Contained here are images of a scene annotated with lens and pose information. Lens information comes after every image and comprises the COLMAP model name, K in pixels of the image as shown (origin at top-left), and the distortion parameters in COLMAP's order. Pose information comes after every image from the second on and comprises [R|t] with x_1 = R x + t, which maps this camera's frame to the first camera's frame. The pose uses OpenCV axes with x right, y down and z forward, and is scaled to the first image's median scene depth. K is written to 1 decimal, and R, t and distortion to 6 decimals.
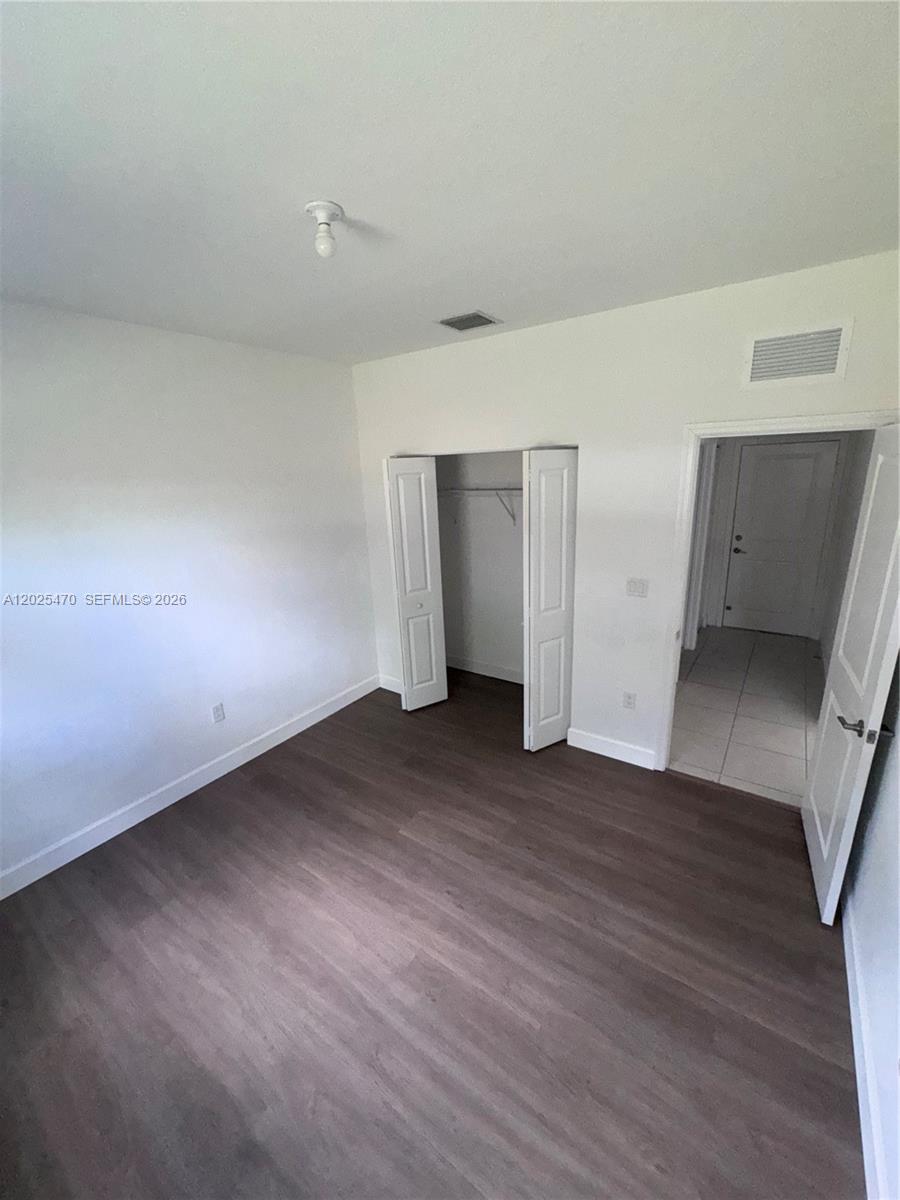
lens RADIAL K [[477.3, 0, 446.8], [0, 477.3, 596.7], [0, 0, 1]] dist [-0.009507, 0.000757]
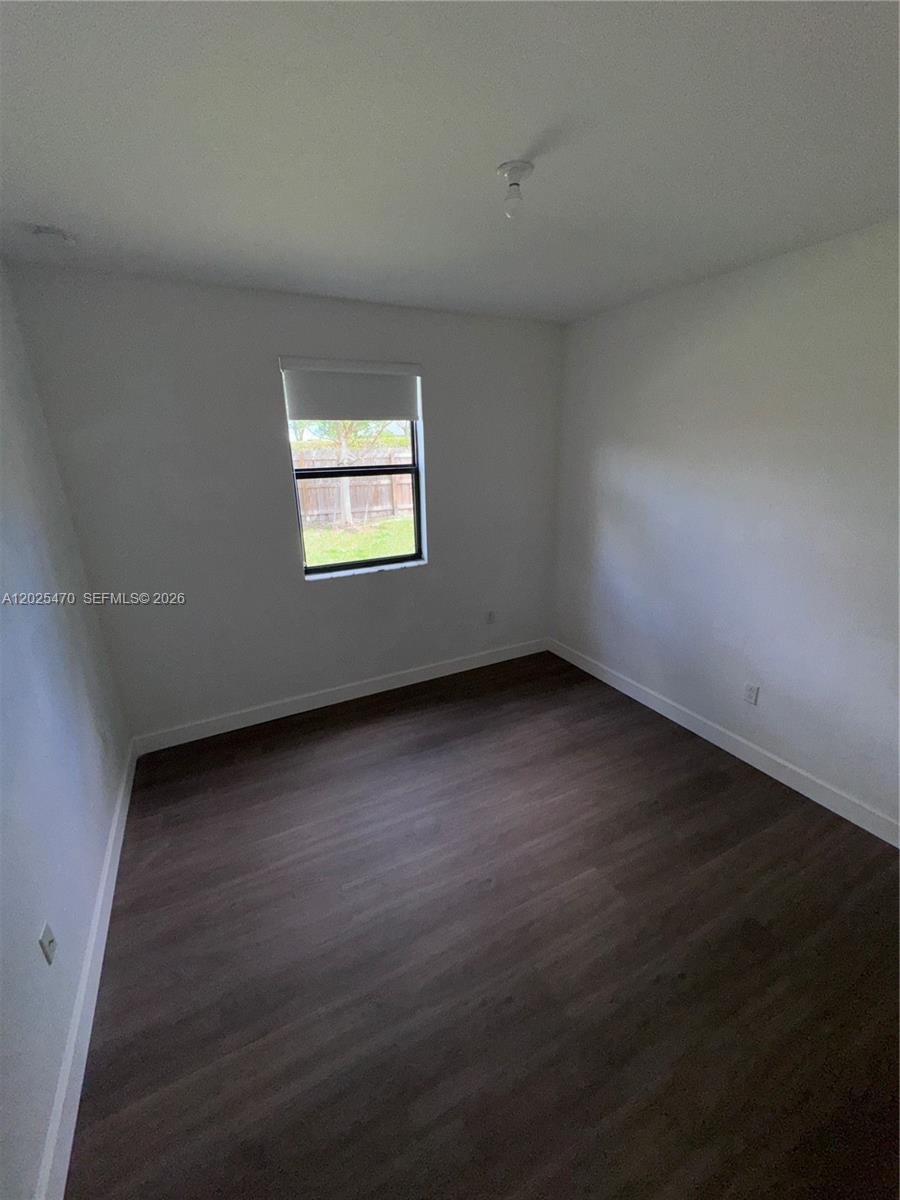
lens RADIAL K [[477.3, 0, 445.4], [0, 477.3, 600.1], [0, 0, 1]] dist [-0.009507, 0.000757]
pose [[-0.460847, 0.327429, -0.824870, 0.530344], [-0.201547, 0.866554, 0.456578, -0.228391], [0.864291, 0.376663, -0.333356, 0.848141]]
